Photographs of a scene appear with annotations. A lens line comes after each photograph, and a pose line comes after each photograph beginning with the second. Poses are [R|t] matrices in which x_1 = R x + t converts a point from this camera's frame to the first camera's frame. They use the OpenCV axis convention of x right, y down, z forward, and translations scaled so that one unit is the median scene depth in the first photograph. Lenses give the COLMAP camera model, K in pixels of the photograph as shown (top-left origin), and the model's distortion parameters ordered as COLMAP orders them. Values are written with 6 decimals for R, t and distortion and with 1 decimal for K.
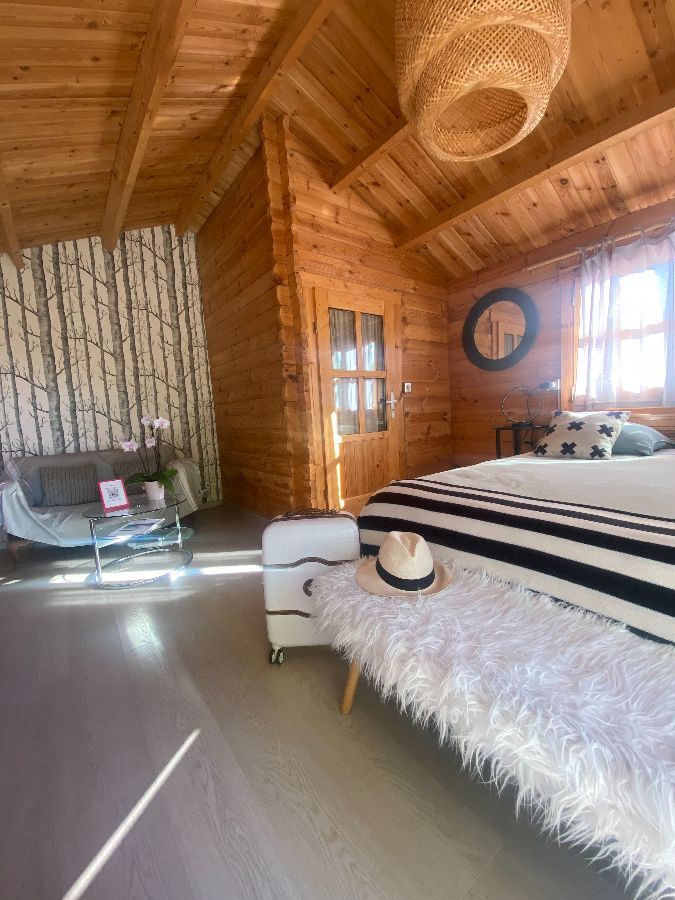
lens RADIAL K [[363.4, 0, 346.9], [0, 363.4, 451.3], [0, 0, 1]] dist [0.002051, -0.014022]
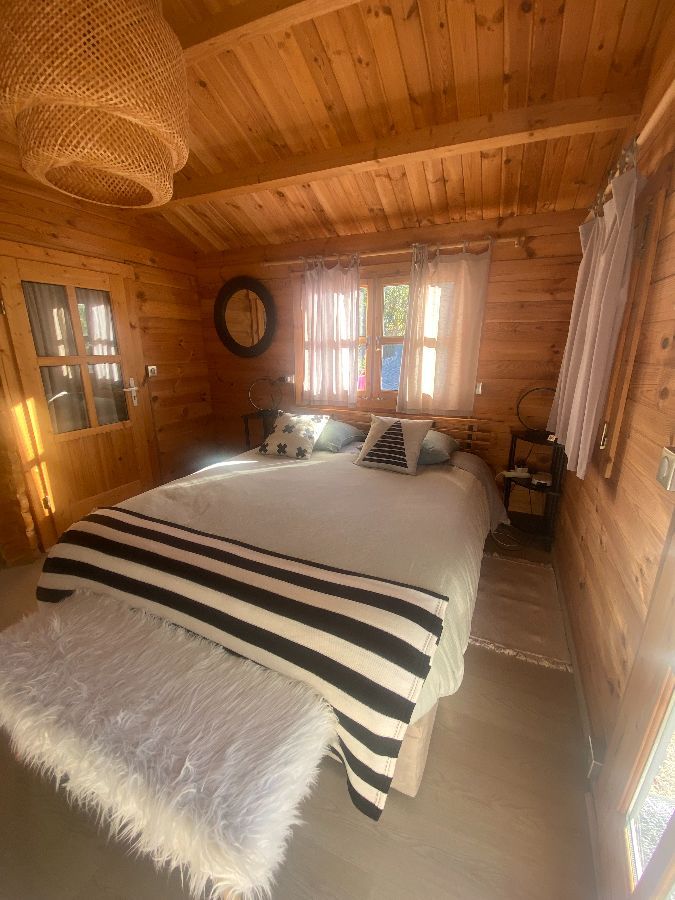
lens RADIAL K [[363.4, 0, 346.9], [0, 363.4, 451.3], [0, 0, 1]] dist [0.002051, -0.014022]
pose [[0.869667, -0.081175, 0.486918, 0.155737], [0.008419, 0.988682, 0.149788, -0.128493], [-0.493567, -0.126167, 0.860508, -0.095692]]
